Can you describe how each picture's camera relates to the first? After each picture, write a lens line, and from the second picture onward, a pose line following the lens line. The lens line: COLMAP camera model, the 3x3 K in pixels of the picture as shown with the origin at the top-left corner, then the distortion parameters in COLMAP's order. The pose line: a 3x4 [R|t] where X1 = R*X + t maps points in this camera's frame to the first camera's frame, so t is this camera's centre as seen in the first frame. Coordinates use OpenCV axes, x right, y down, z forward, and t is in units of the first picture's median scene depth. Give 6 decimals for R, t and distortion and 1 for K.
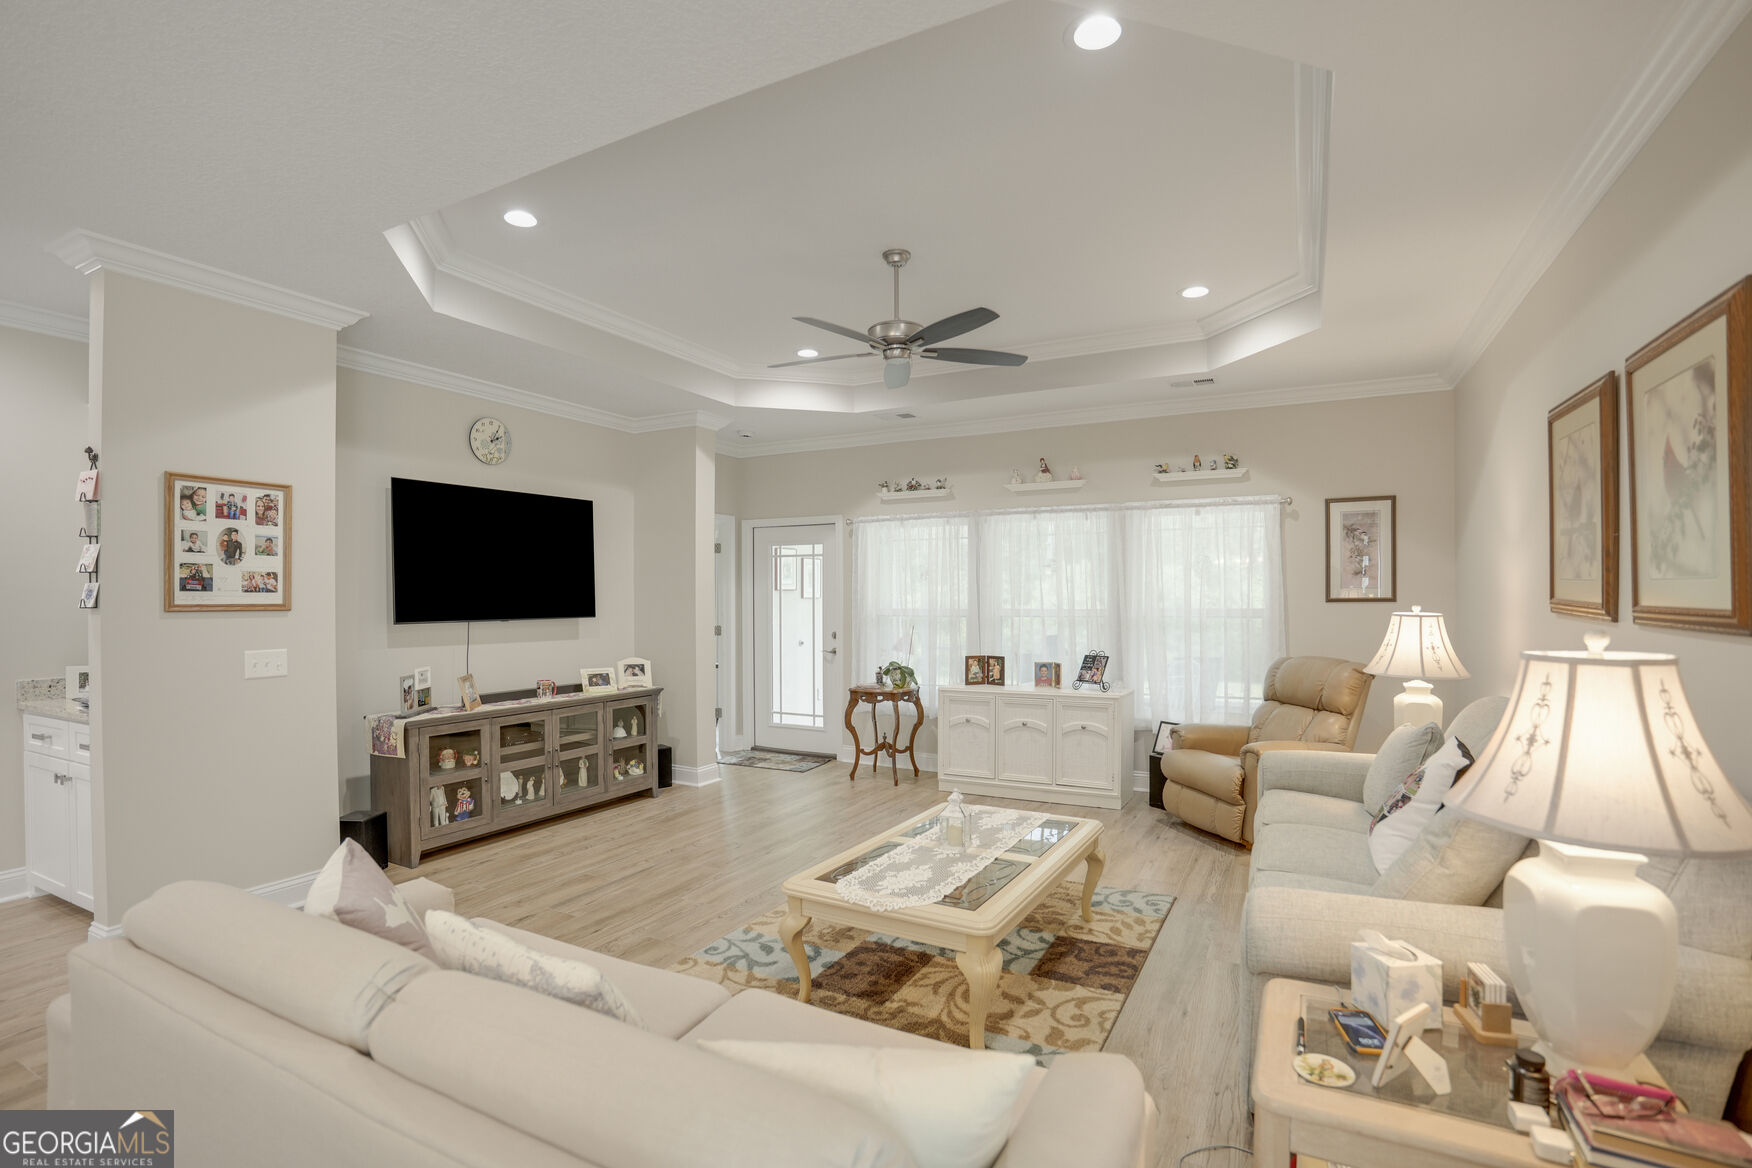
lens RADIAL K [[820.4, 0, 881.7], [0, 820.4, 589.1], [0, 0, 1]] dist [-0.086316, 0.041301]
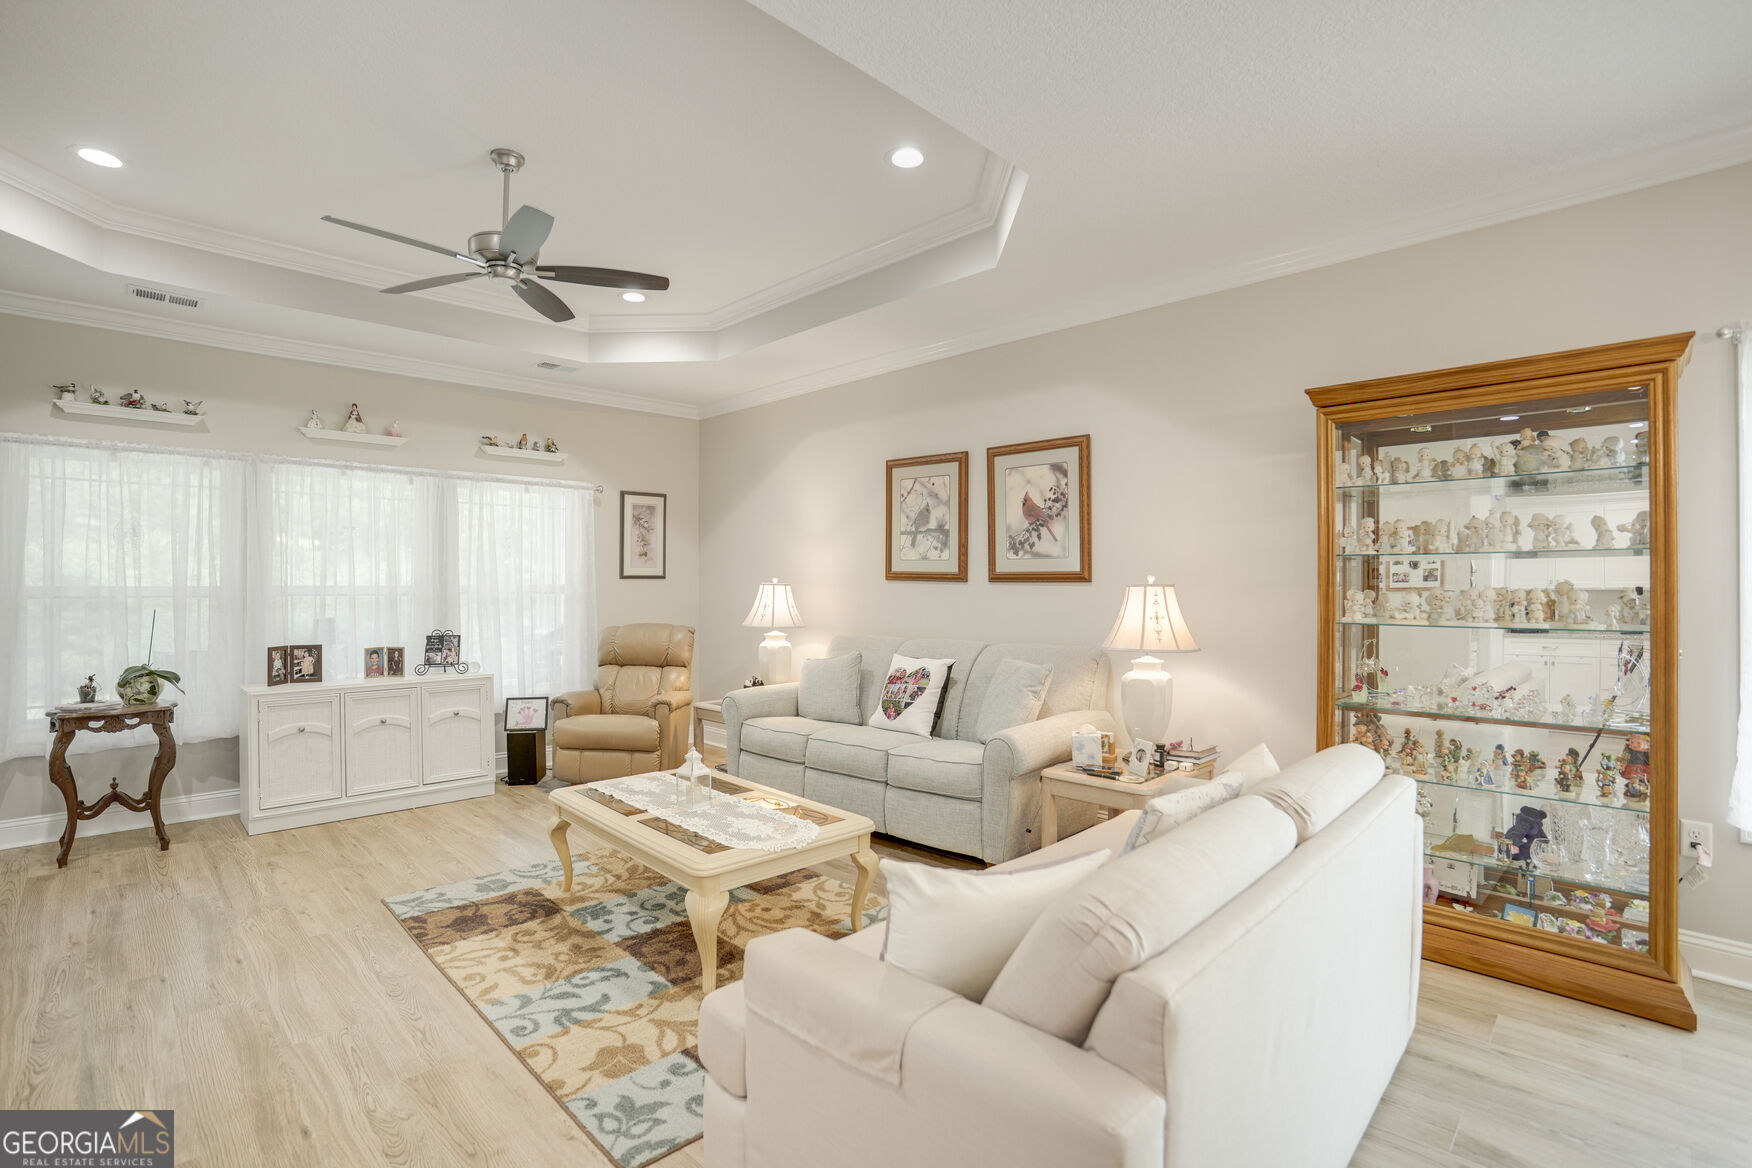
lens RADIAL K [[833.0, 0, 877.6], [0, 833.0, 570.2], [0, 0, 1]] dist [-0.042463, 0.016206]
pose [[0.298689, 0.018810, 0.954165, -0.481263], [-0.006283, 0.999823, -0.017743, 0.022633], [-0.954330, -0.000695, 0.298754, 0.268941]]
